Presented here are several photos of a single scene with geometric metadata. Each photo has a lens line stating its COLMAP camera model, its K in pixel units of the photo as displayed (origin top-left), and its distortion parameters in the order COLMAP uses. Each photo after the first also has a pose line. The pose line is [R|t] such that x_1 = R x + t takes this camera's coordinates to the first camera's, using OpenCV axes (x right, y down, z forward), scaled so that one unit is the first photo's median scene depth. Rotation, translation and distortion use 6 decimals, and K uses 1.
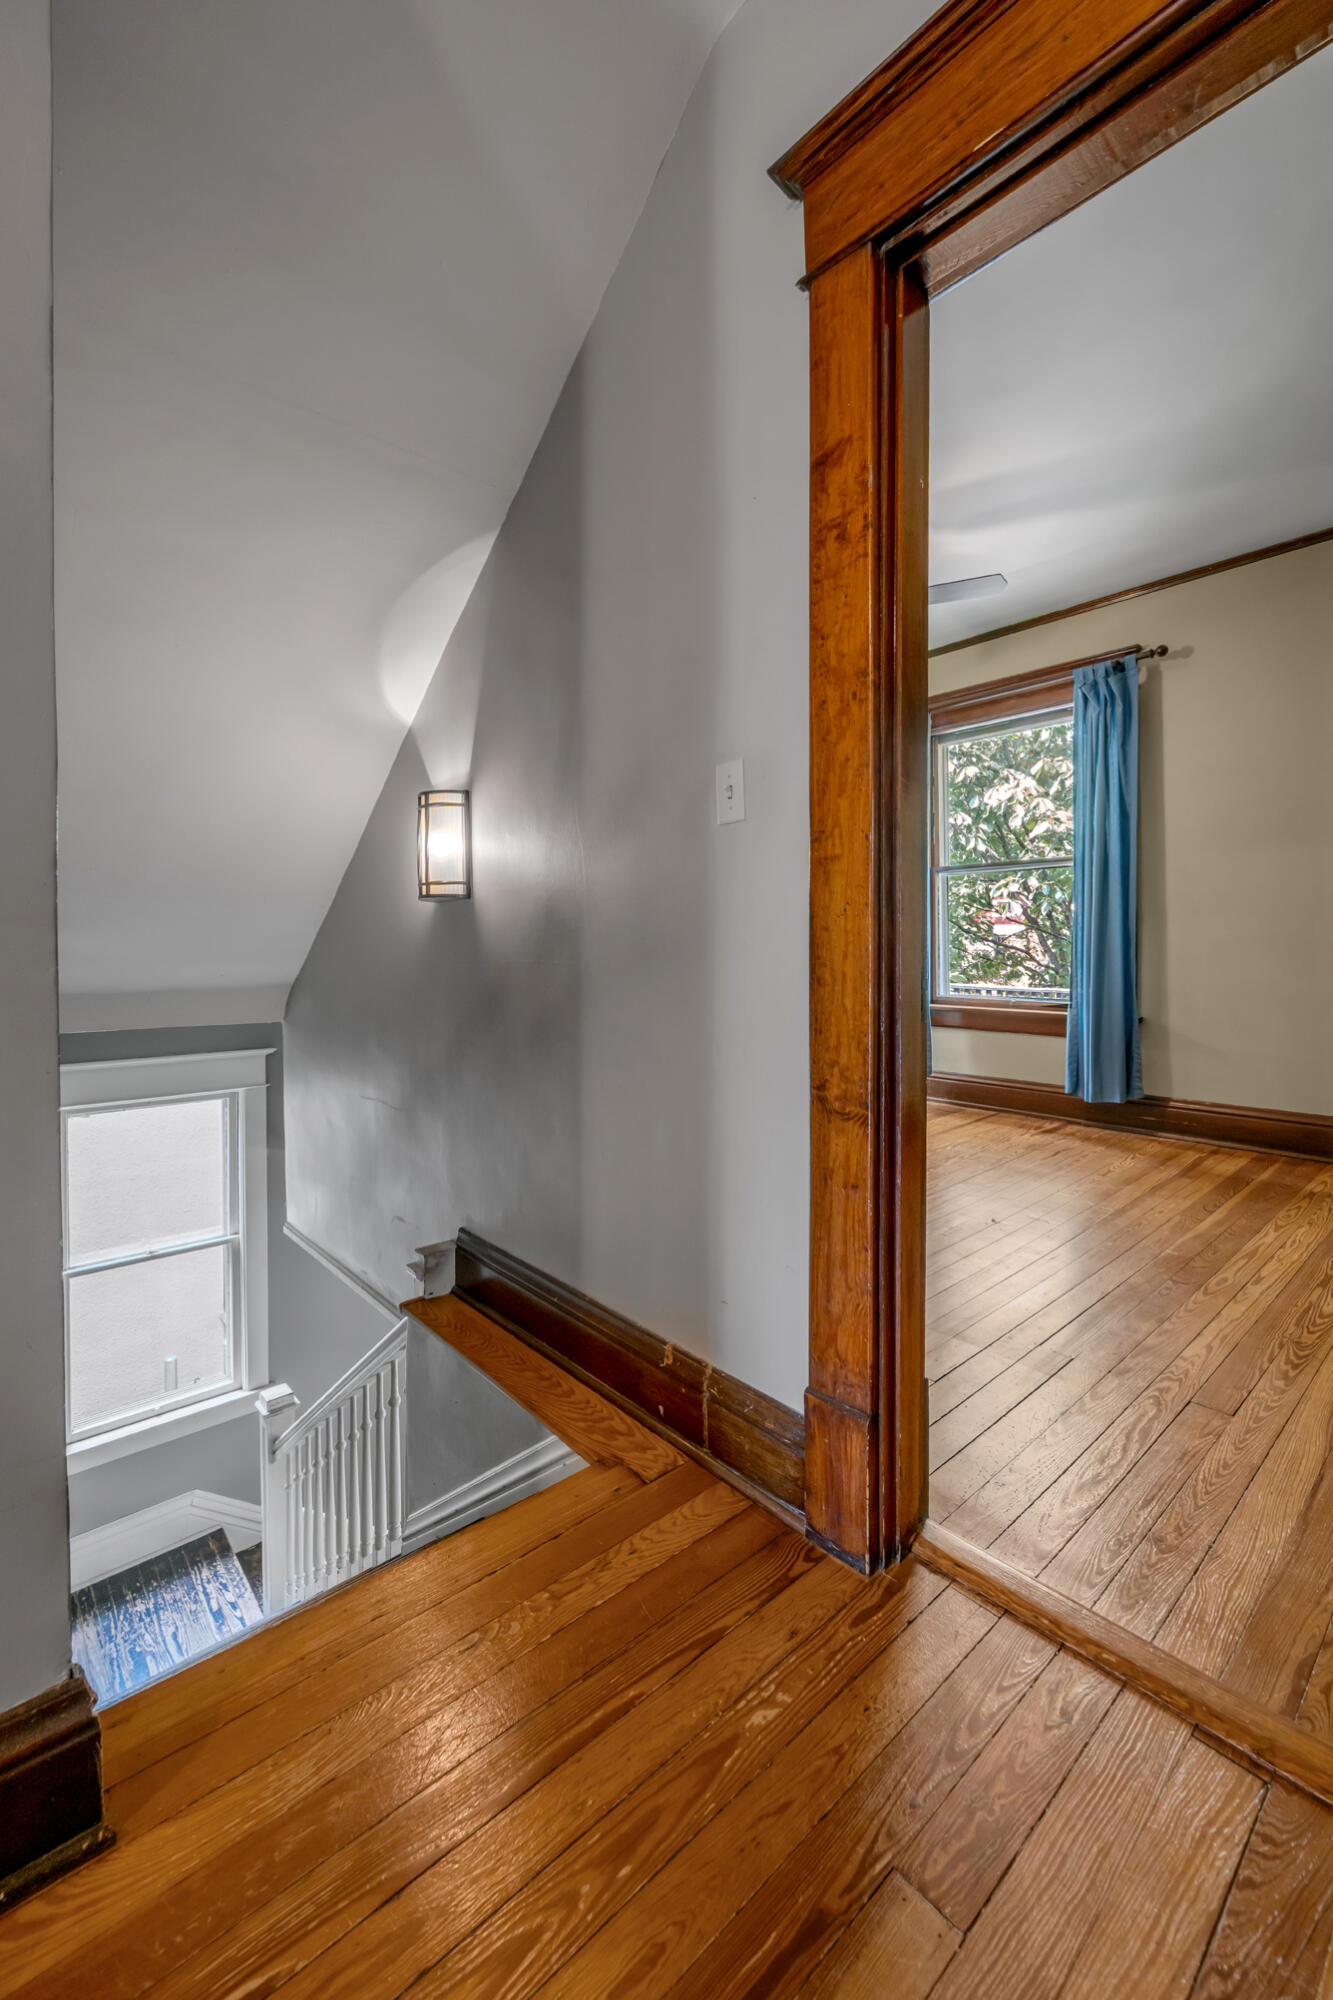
lens RADIAL K [[815.5, 0, 673.8], [0, 815.5, 945.8], [0, 0, 1]] dist [-0.001485, -0.000074]
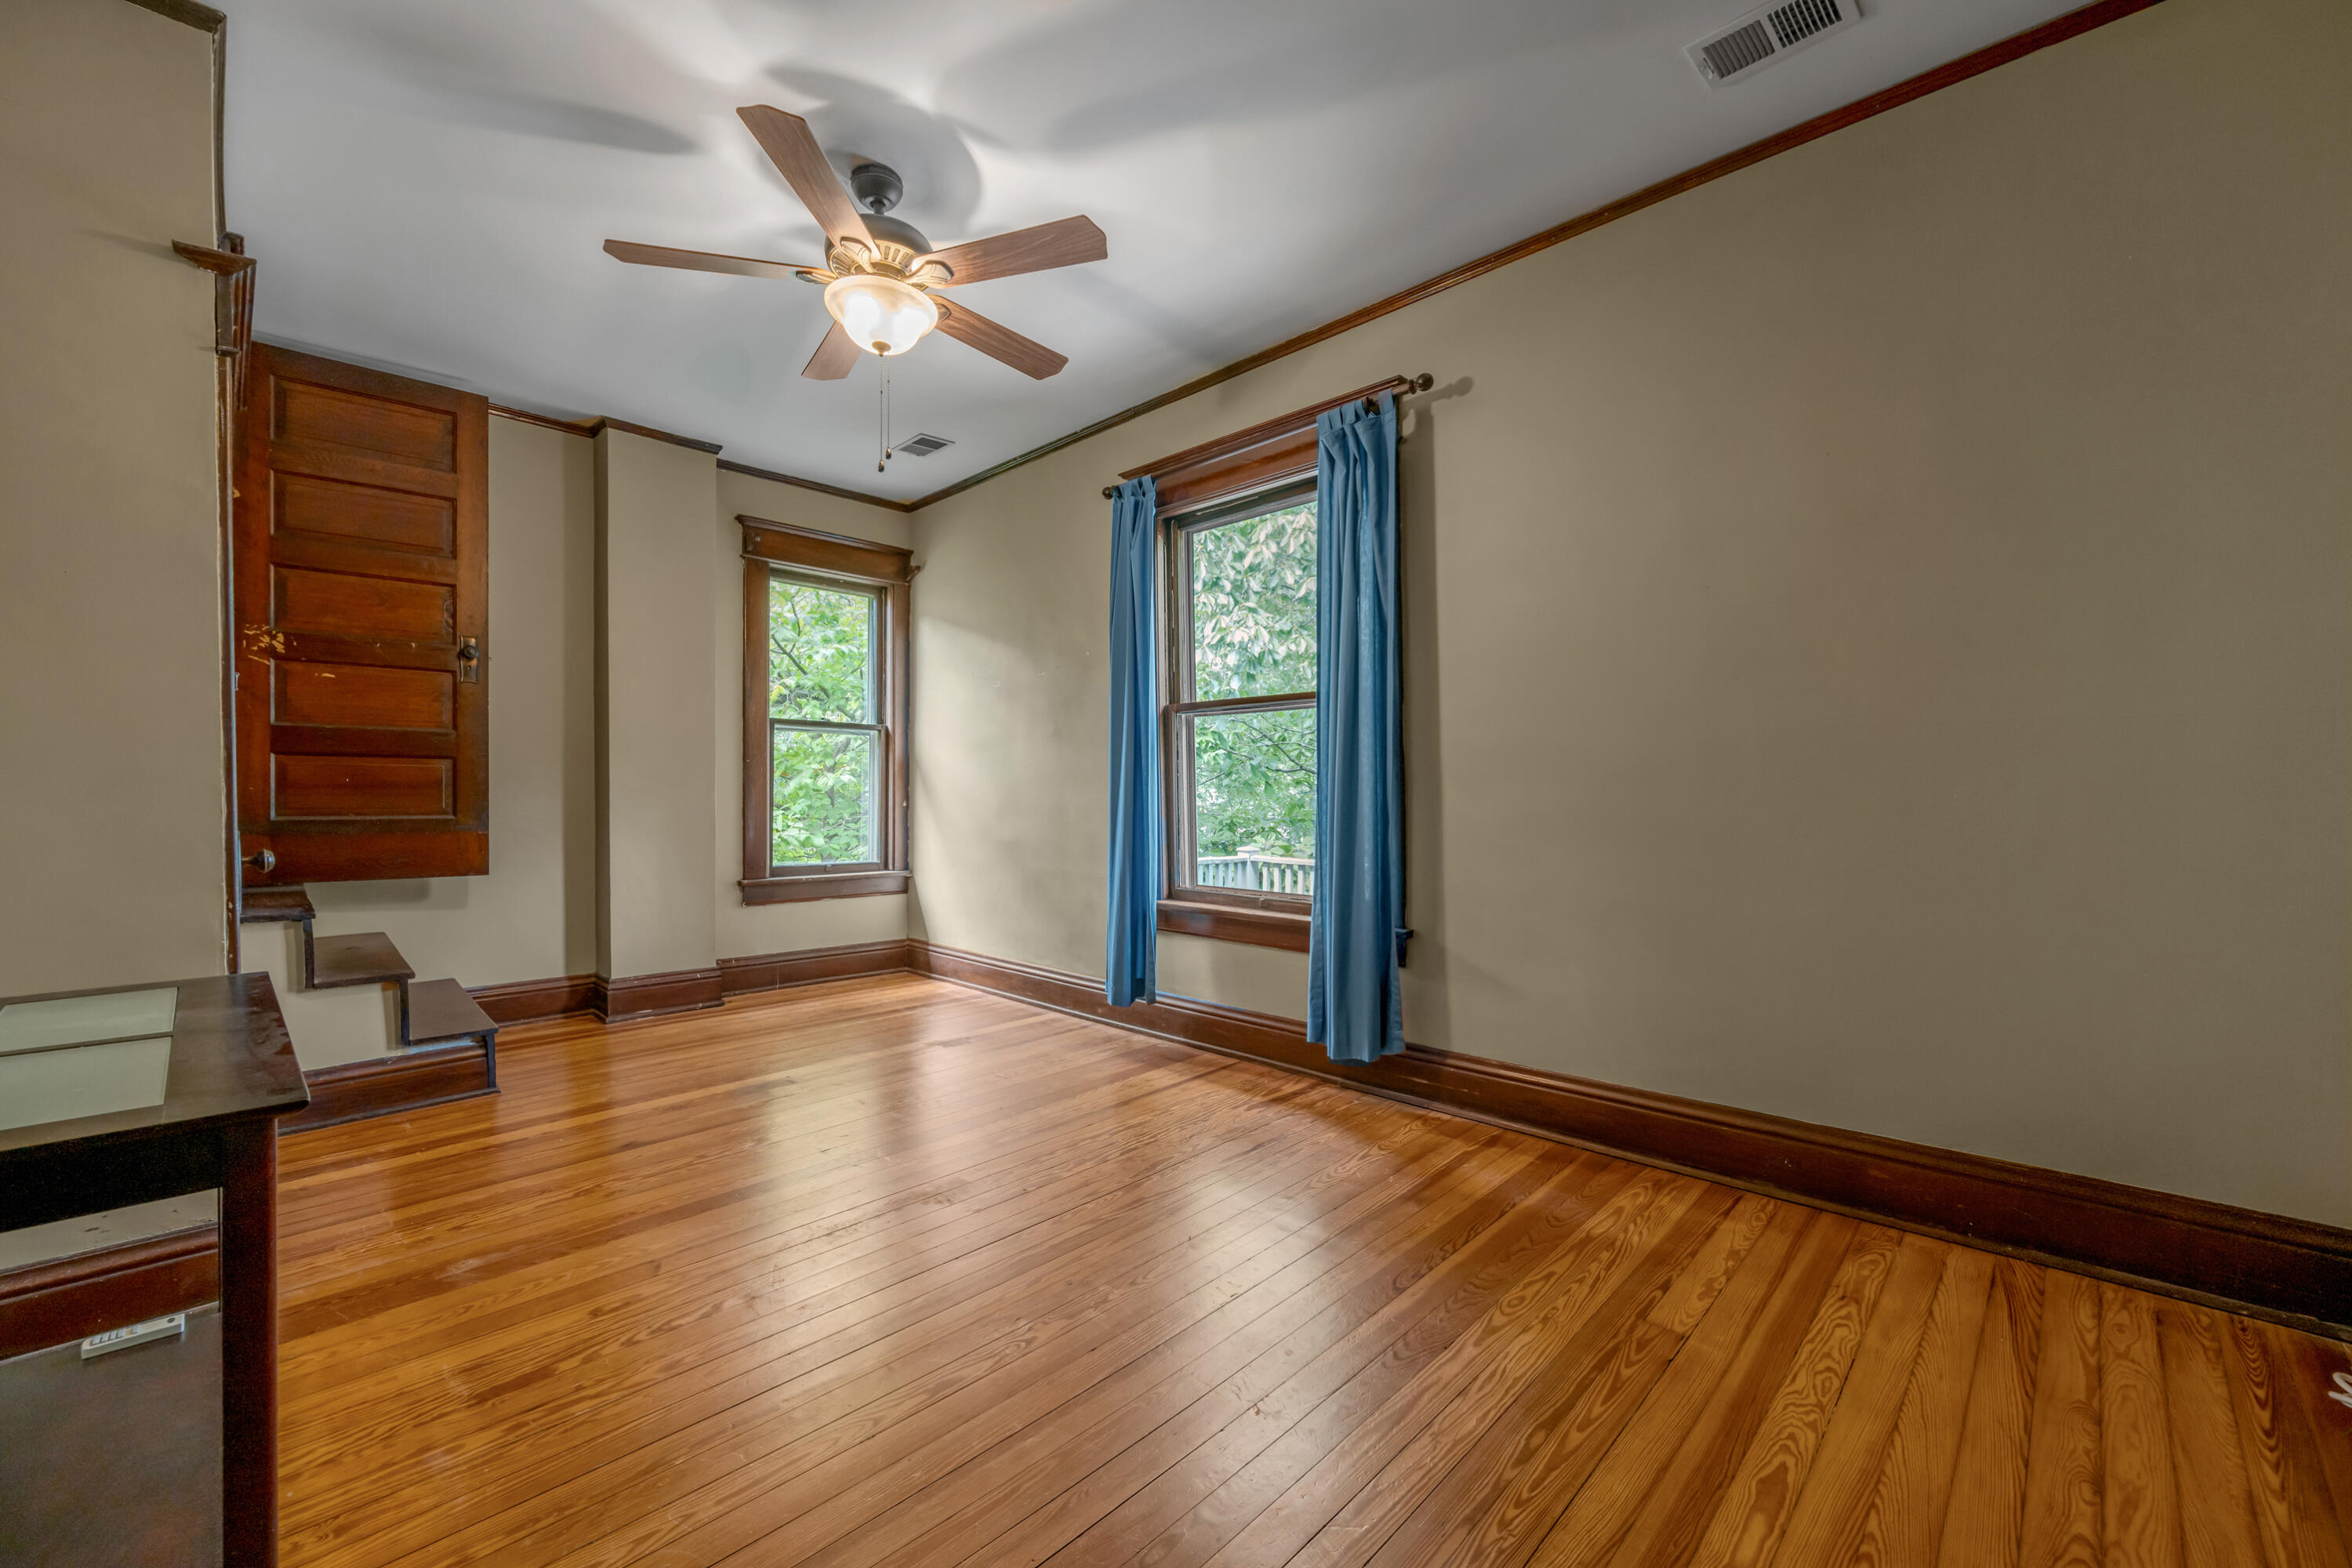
lens RADIAL K [[923.8, 0, 1176.0], [0, 923.8, 784.0], [0, 0, 1]] dist [-0.015134, -0.000045]
pose [[0.998138, 0.004851, 0.060802, 0.341352], [-0.004276, 0.999945, -0.009572, -0.024969], [-0.060845, 0.009295, 0.998104, 0.257402]]
